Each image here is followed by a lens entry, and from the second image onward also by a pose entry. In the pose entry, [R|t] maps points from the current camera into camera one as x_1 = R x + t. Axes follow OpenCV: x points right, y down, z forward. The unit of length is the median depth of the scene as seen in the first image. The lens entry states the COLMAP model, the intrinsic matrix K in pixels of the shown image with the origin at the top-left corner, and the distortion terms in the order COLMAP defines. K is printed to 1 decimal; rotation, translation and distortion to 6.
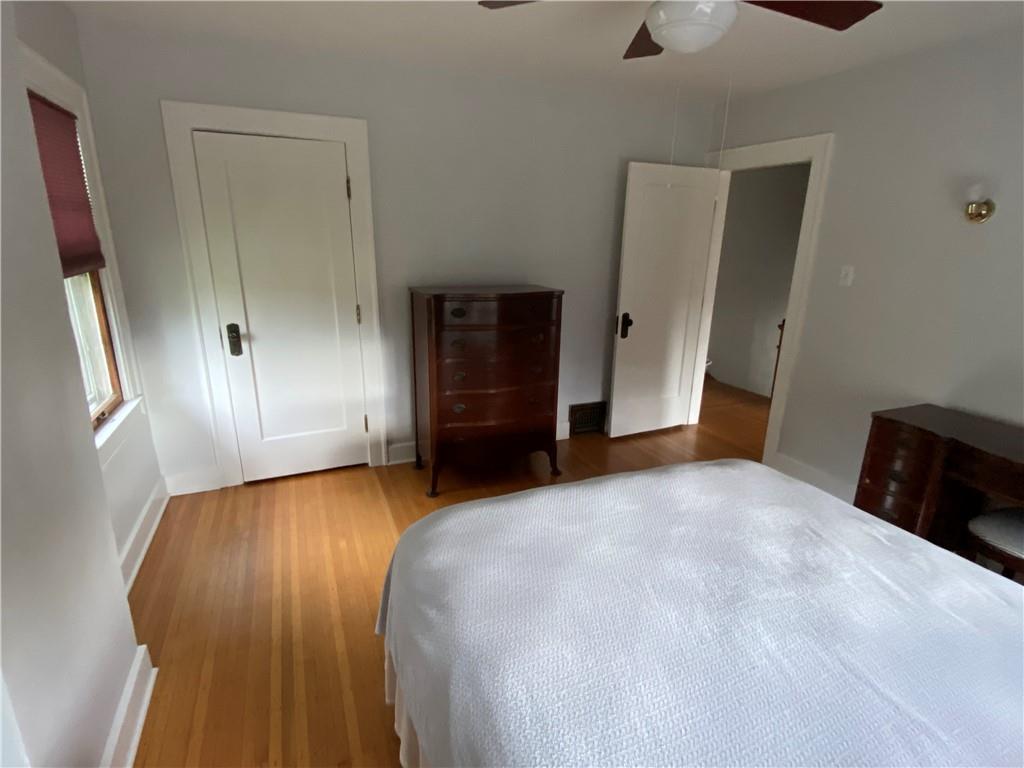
lens RADIAL K [[555.1, 0, 518.3], [0, 555.1, 386.1], [0, 0, 1]] dist [0.107092, -0.101262]
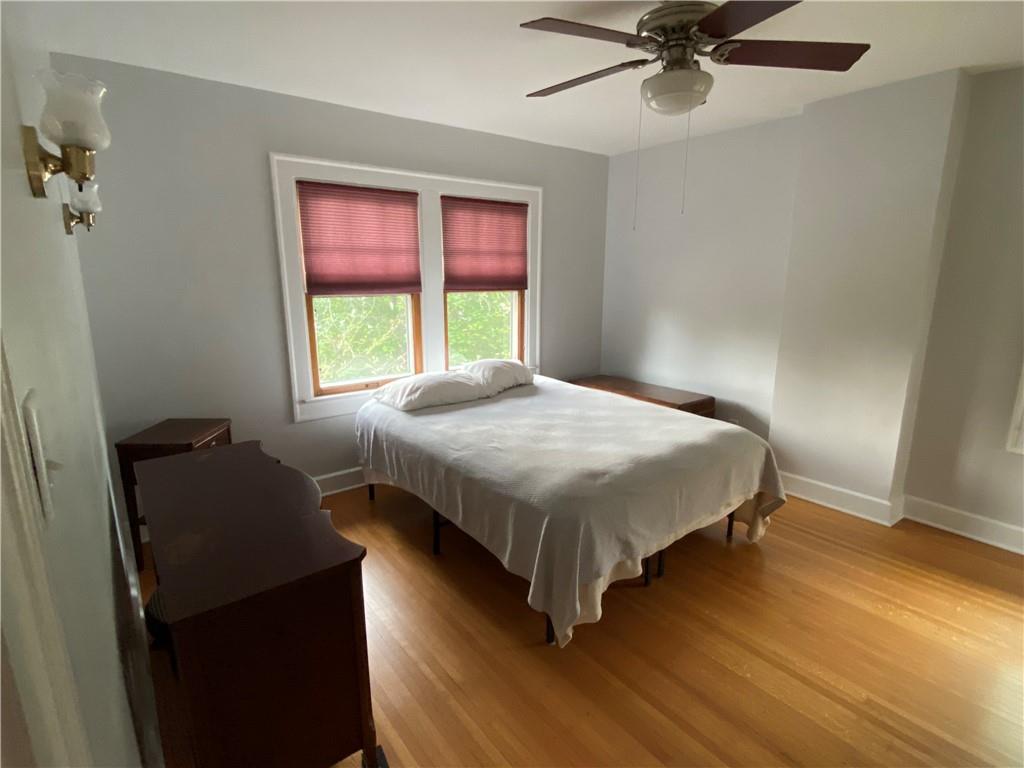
lens RADIAL K [[555.1, 0, 518.3], [0, 555.1, 386.1], [0, 0, 1]] dist [0.107092, -0.101262]
pose [[-0.966647, 0.033230, -0.253948, 0.925253], [-0.097763, 0.868592, 0.485788, -0.617798], [0.236720, 0.494413, -0.836373, 2.155842]]
